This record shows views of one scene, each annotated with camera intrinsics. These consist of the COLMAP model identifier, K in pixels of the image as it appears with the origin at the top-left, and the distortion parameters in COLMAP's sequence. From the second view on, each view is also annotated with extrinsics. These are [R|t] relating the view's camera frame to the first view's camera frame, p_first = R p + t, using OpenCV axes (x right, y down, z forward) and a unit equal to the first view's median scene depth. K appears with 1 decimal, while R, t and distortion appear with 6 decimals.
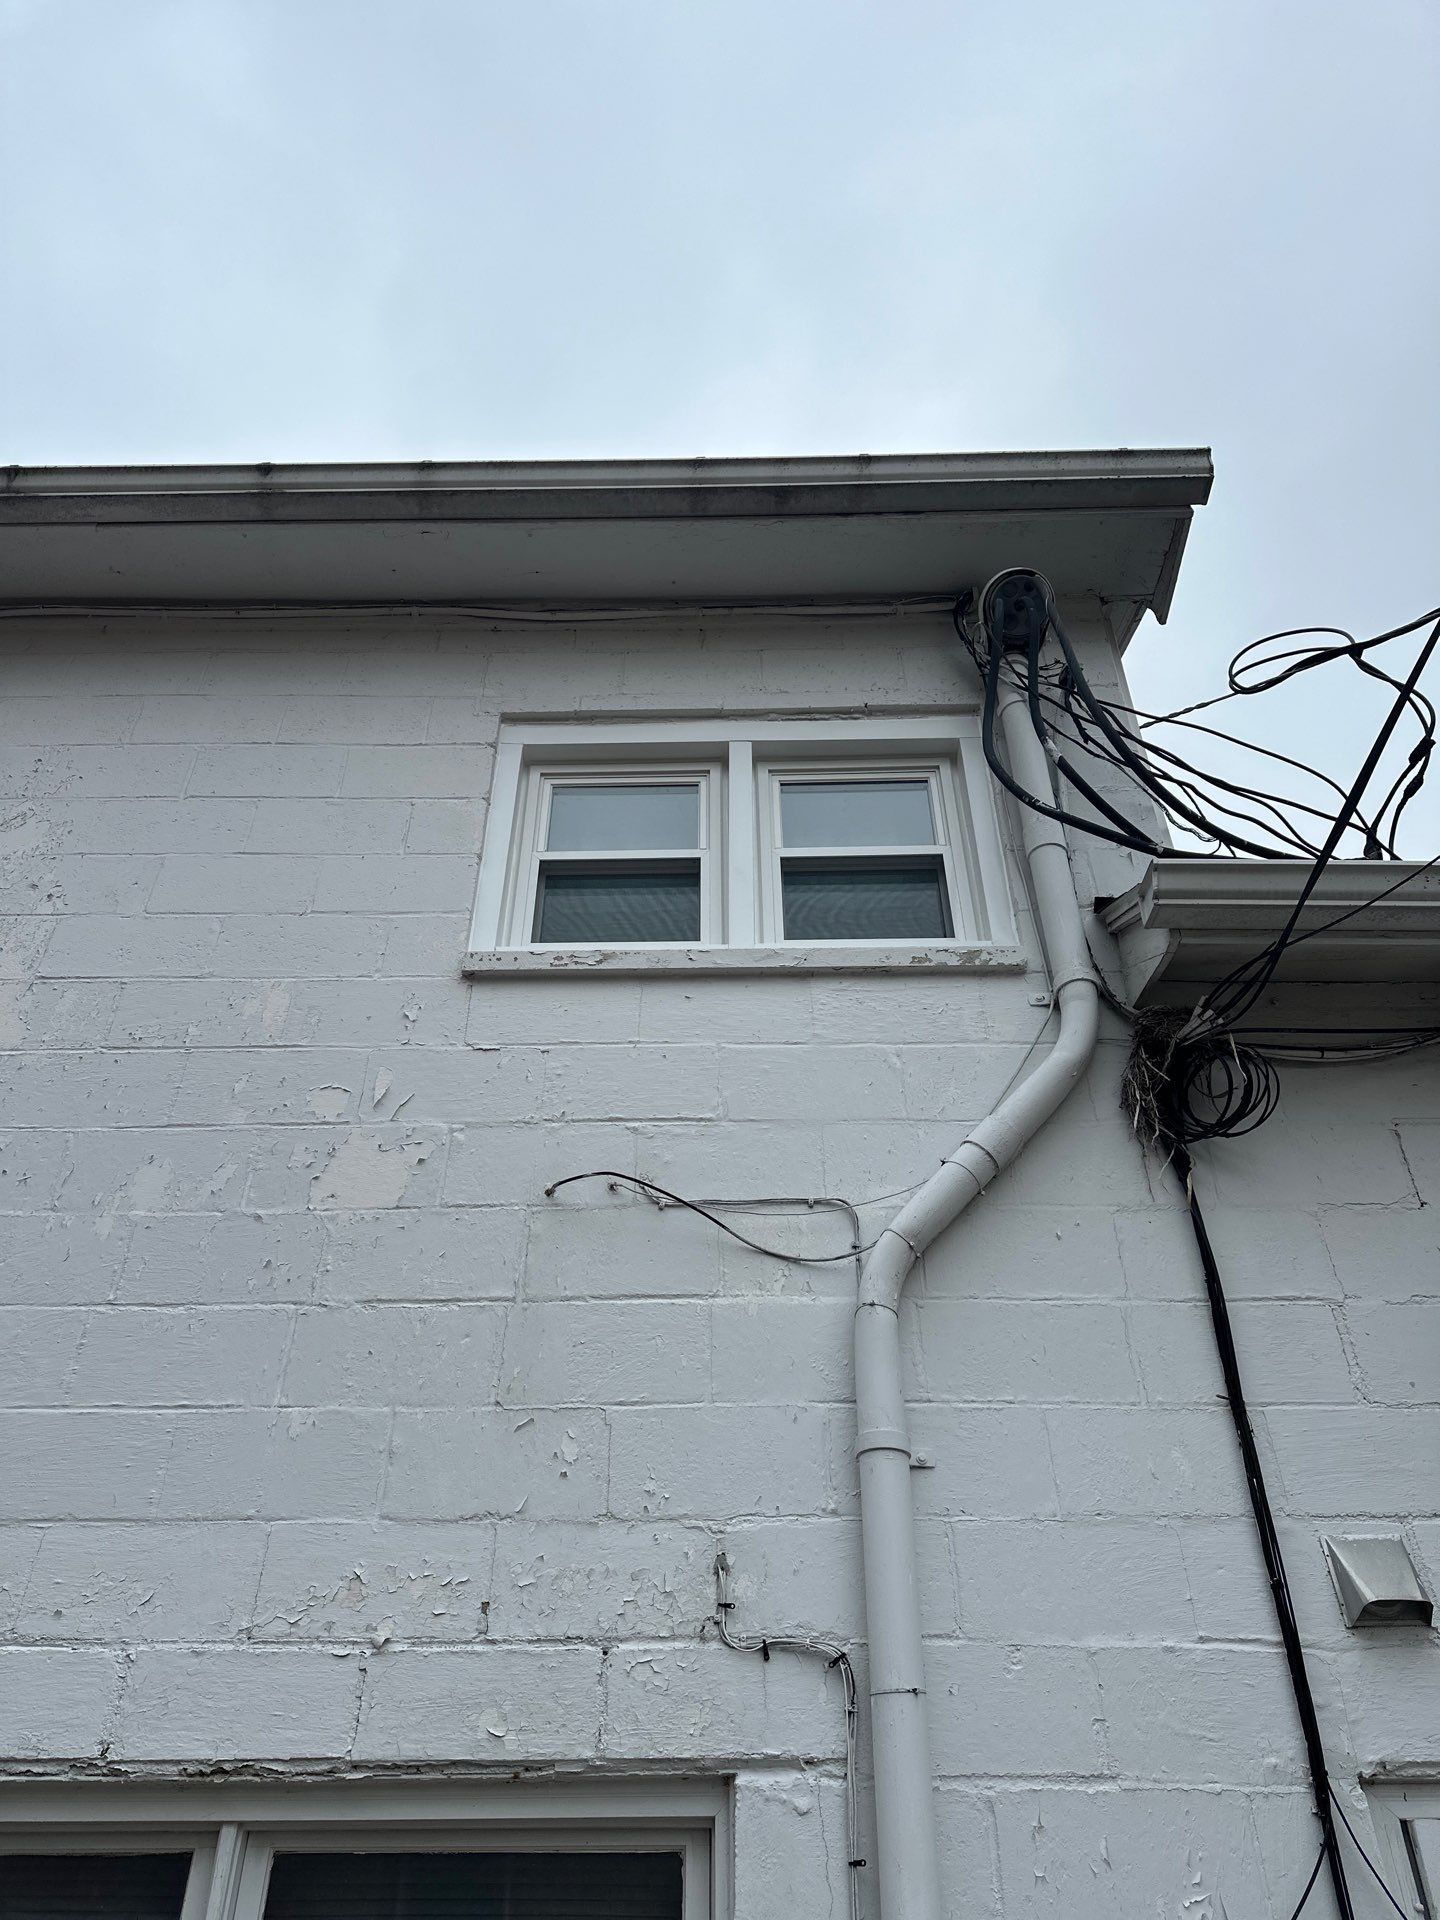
lens RADIAL K [[1270.7, 0, 726.5], [0, 1270.7, 989.2], [0, 0, 1]] dist [0.153774, -0.260331]
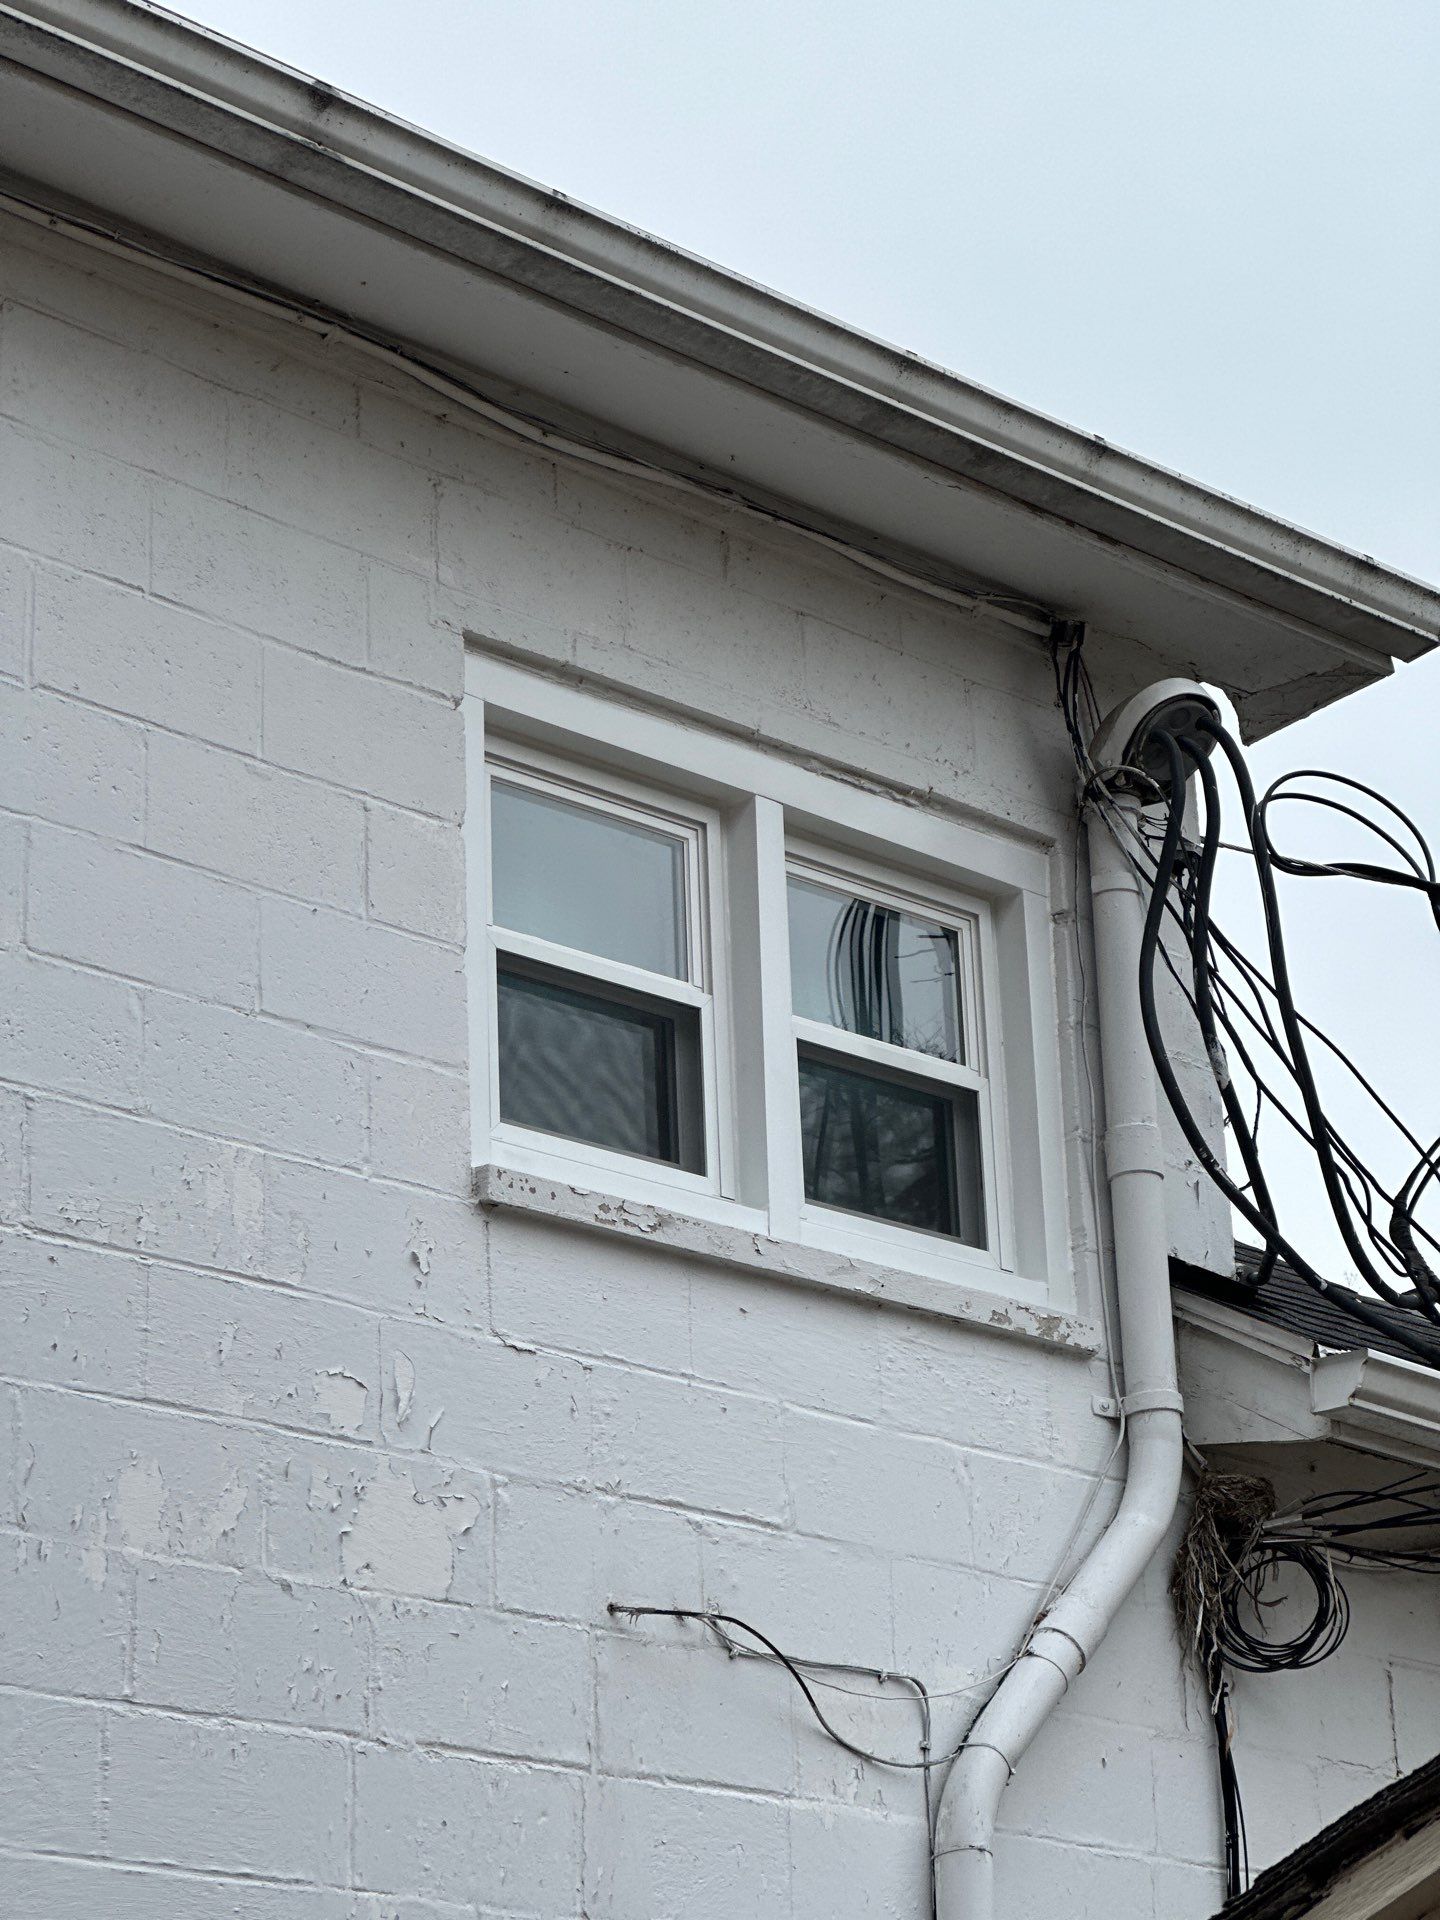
lens RADIAL K [[4023.0, 0, 720.0], [0, 4023.0, 960.0], [0, 0, 1]] dist [0.052907, 1.780649]
pose [[0.734928, 0.241452, 0.633704, -1.514412], [-0.389056, 0.915507, 0.102378, -0.397161], [-0.555442, -0.321787, 0.766771, -0.581102]]
